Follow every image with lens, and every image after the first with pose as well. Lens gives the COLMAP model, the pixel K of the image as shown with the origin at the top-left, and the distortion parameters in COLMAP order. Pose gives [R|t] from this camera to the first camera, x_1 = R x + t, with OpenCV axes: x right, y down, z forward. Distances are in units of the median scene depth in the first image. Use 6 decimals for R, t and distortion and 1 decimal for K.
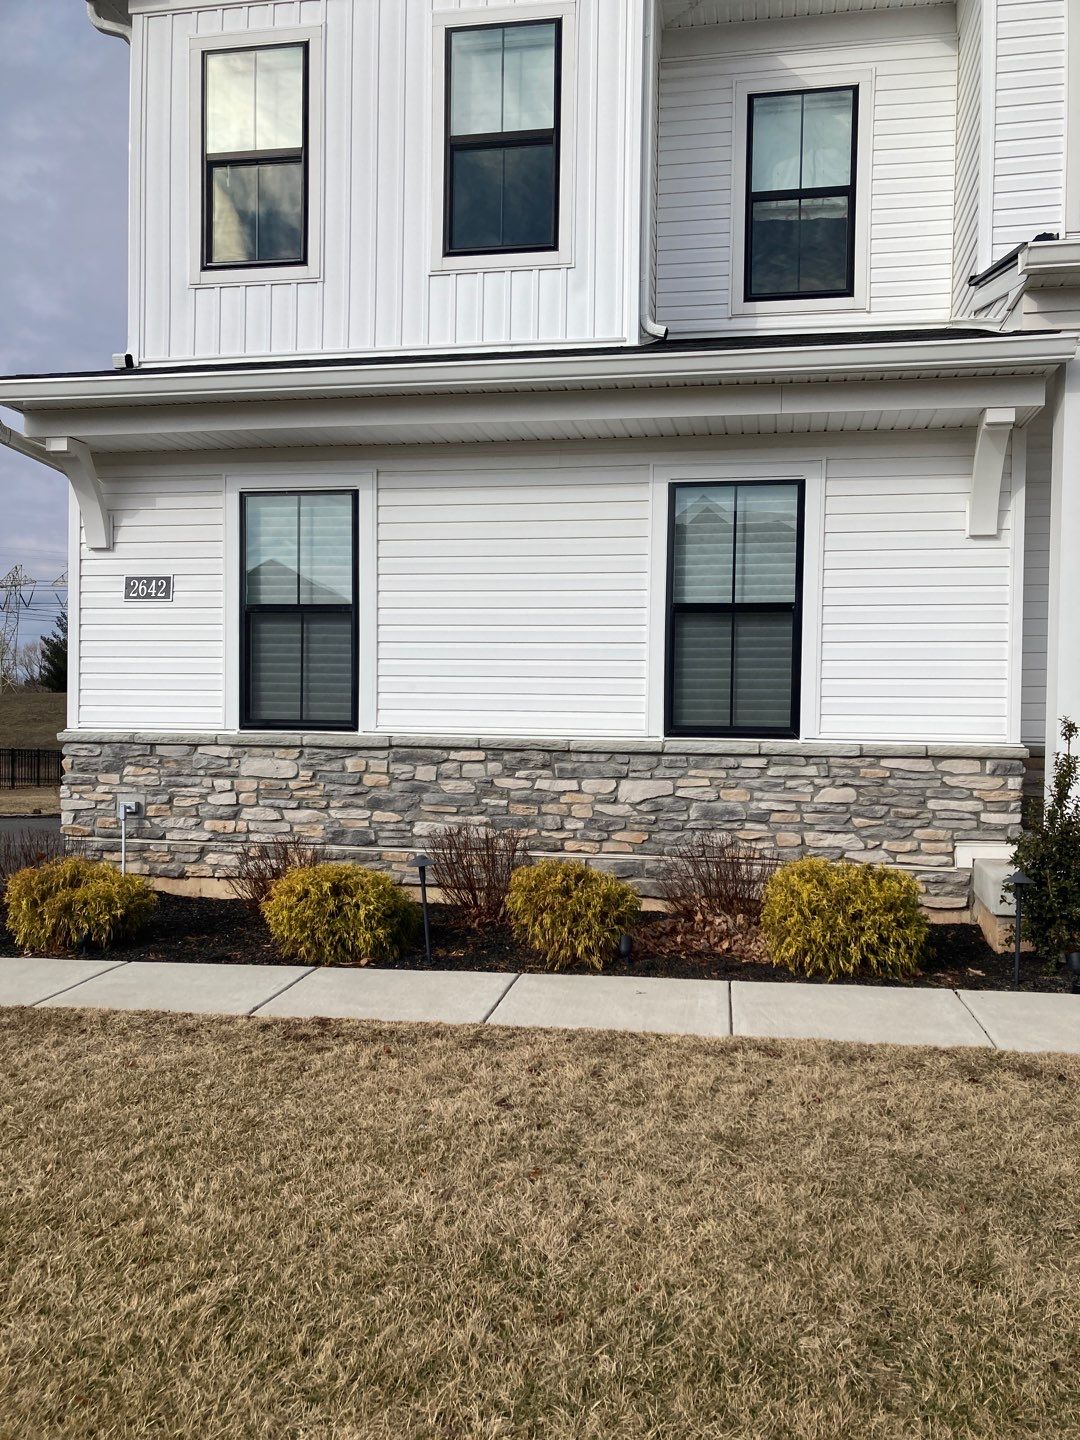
lens RADIAL K [[1175.4, 0, 516.6], [0, 1175.4, 739.6], [0, 0, 1]] dist [-0.019376, -0.012760]
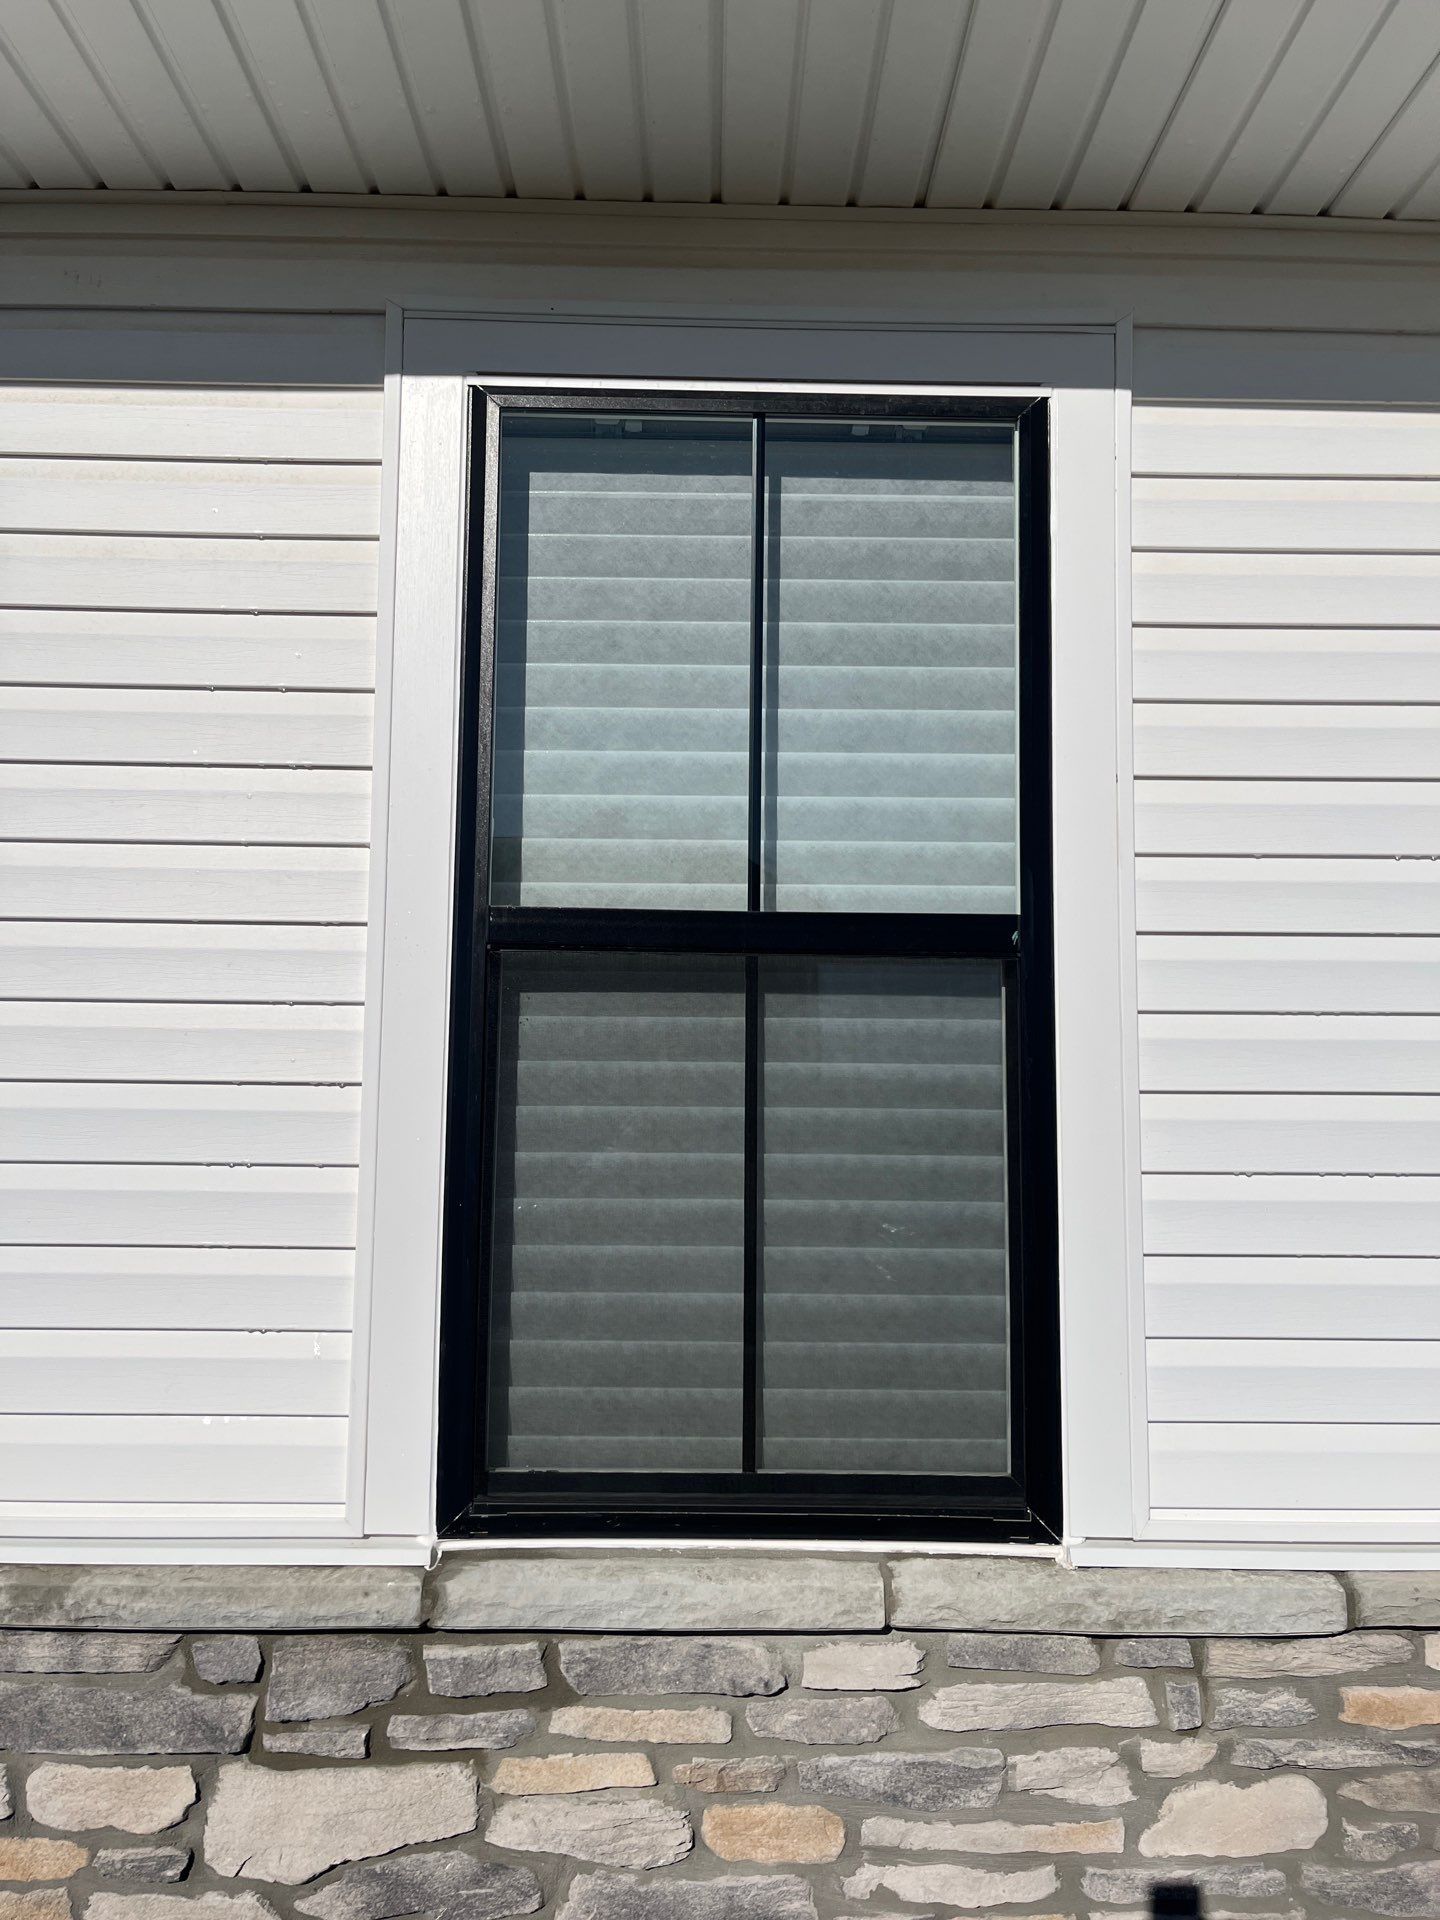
lens RADIAL K [[1567.1, 0, 719.2], [0, 1567.1, 949.4], [0, 0, 1]] dist [-0.019376, -0.012760]
pose [[0.972420, 0.019282, 0.232437, 0.109262], [0.003535, 0.995244, -0.097347, -0.080752], [-0.233209, 0.095484, 0.967728, 0.717648]]
